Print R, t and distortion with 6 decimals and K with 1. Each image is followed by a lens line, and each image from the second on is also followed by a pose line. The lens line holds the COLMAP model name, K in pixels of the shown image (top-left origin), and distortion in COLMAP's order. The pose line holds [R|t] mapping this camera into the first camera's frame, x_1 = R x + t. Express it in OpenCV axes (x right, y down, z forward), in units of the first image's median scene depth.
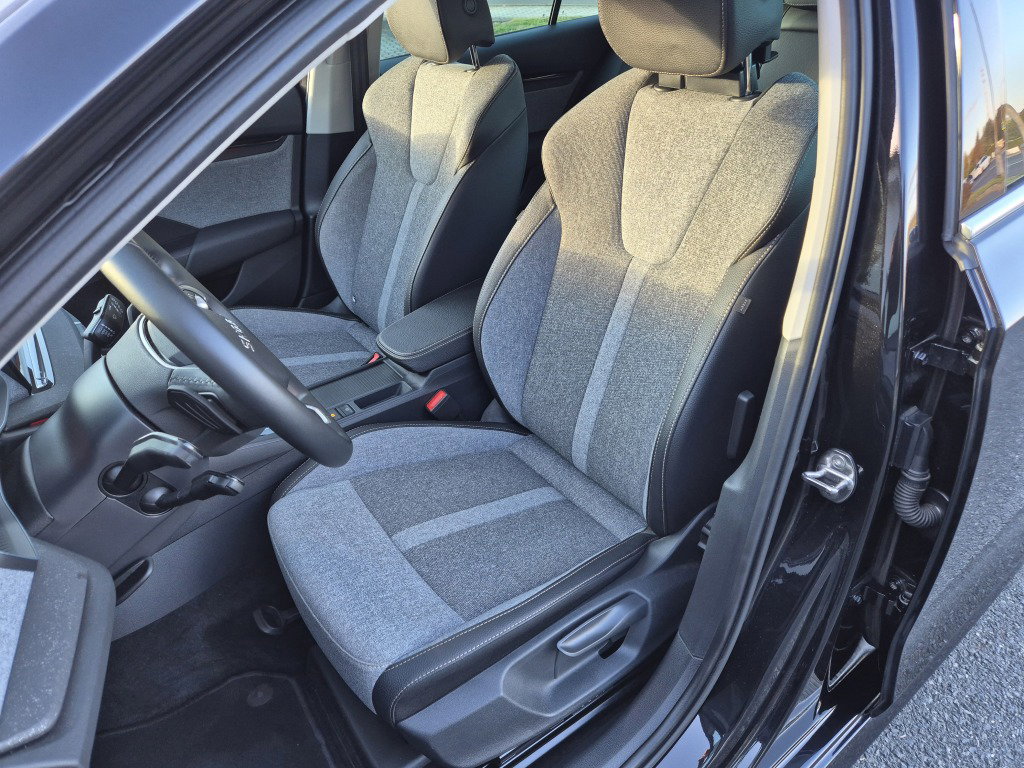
lens RADIAL K [[671.9, 0, 512.0], [0, 671.9, 384.0], [0, 0, 1]] dist [0.071478, -0.071747]
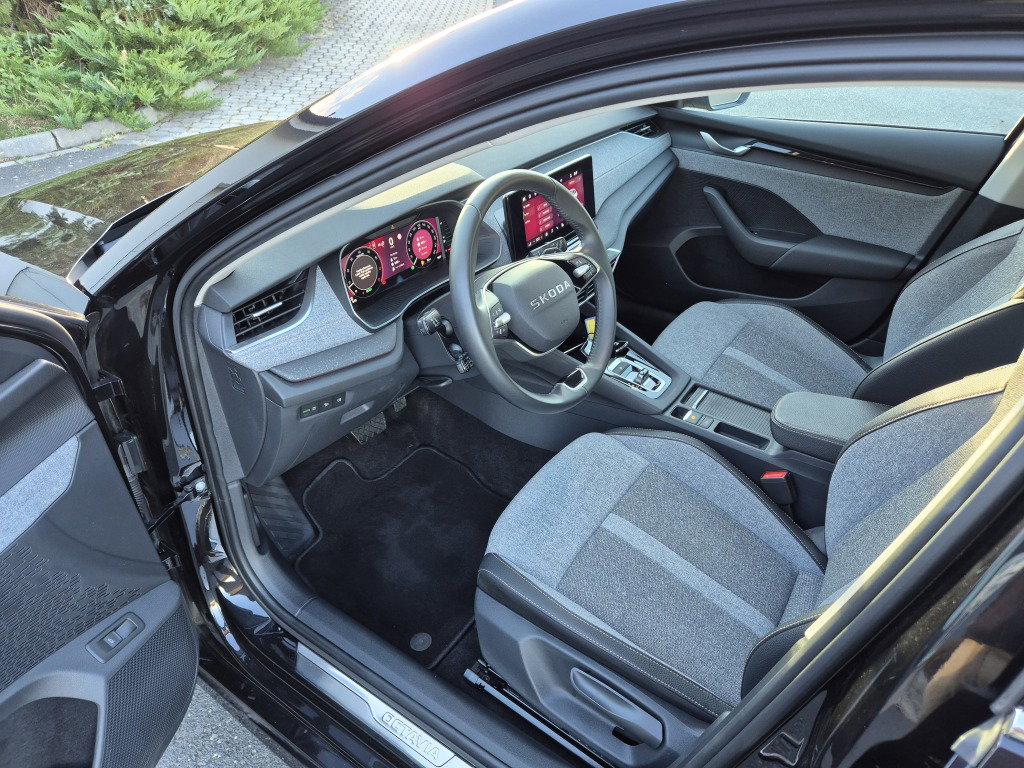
lens RADIAL K [[671.9, 0, 512.0], [0, 671.9, 384.0], [0, 0, 1]] dist [0.071478, -0.071747]
pose [[0.332817, 0.582292, -0.741734, 0.425560], [-0.535942, 0.763989, 0.359286, -0.233158], [0.775886, 0.277950, 0.566343, 0.108986]]
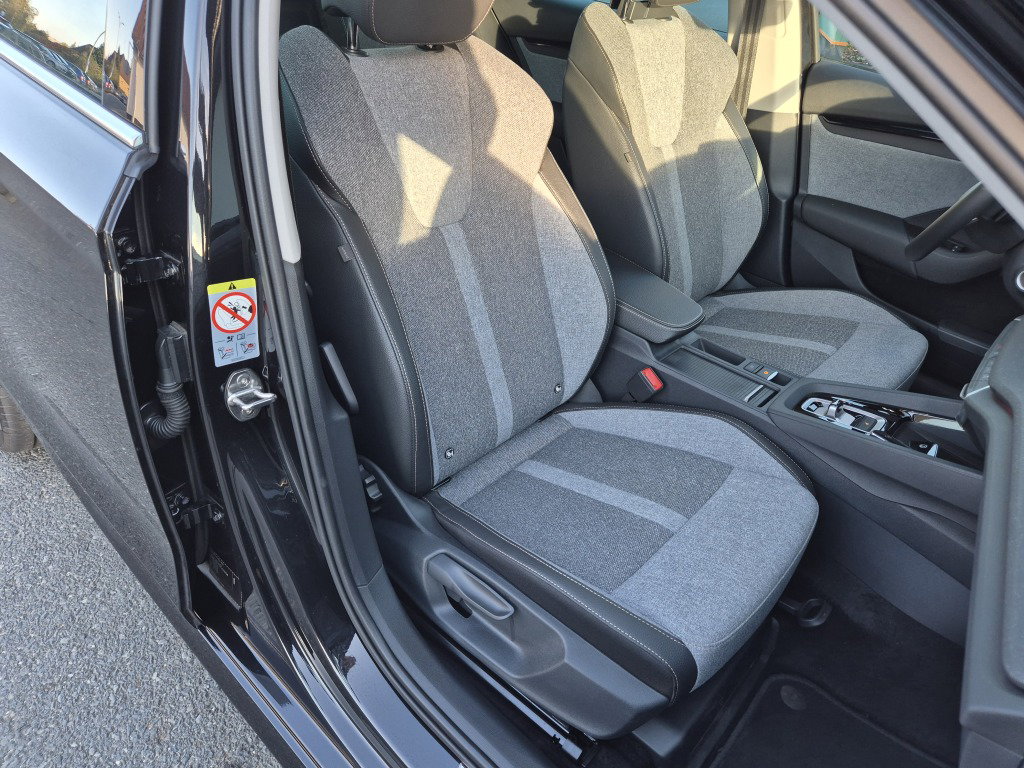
lens RADIAL K [[671.9, 0, 512.0], [0, 671.9, 384.0], [0, 0, 1]] dist [0.071478, -0.071747]
pose [[-0.223337, -0.524999, 0.821278, -1.013393], [0.471835, 0.679040, 0.562384, -0.689624], [-0.852932, 0.513109, 0.096059, 1.208468]]
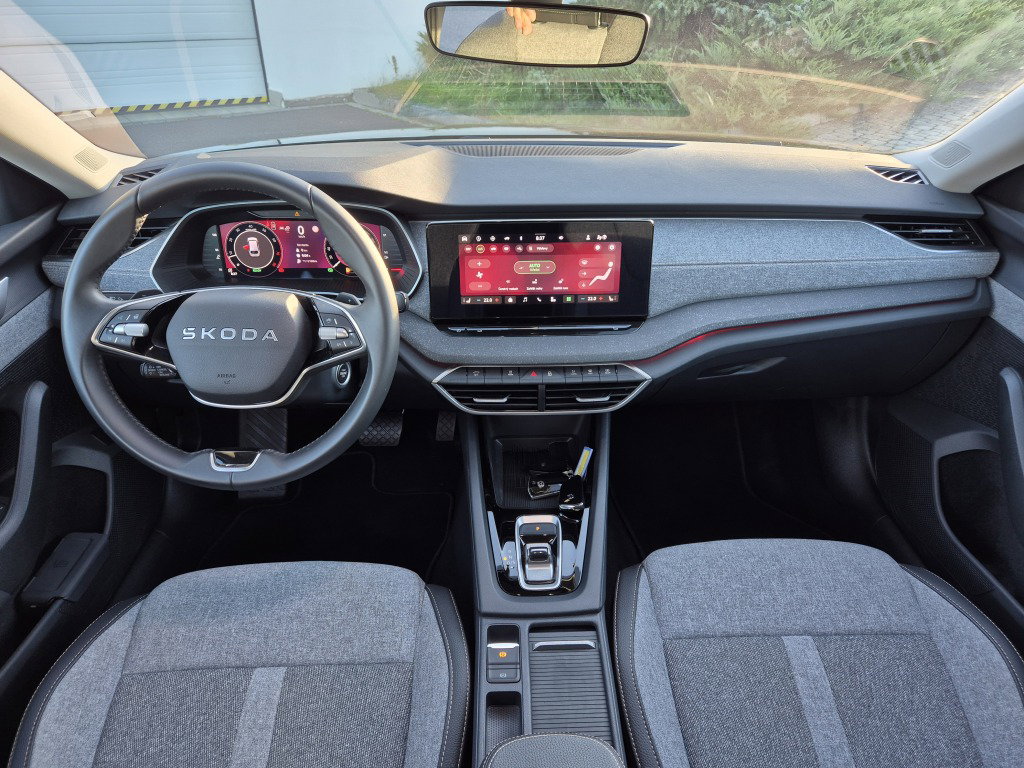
lens RADIAL K [[671.9, 0, 512.0], [0, 671.9, 384.0], [0, 0, 1]] dist [0.071478, -0.071747]
pose [[-0.558537, 0.486441, -0.671872, 0.052481], [-0.429773, 0.523079, 0.735991, -0.583324], [0.709458, 0.699831, -0.083100, 0.850807]]
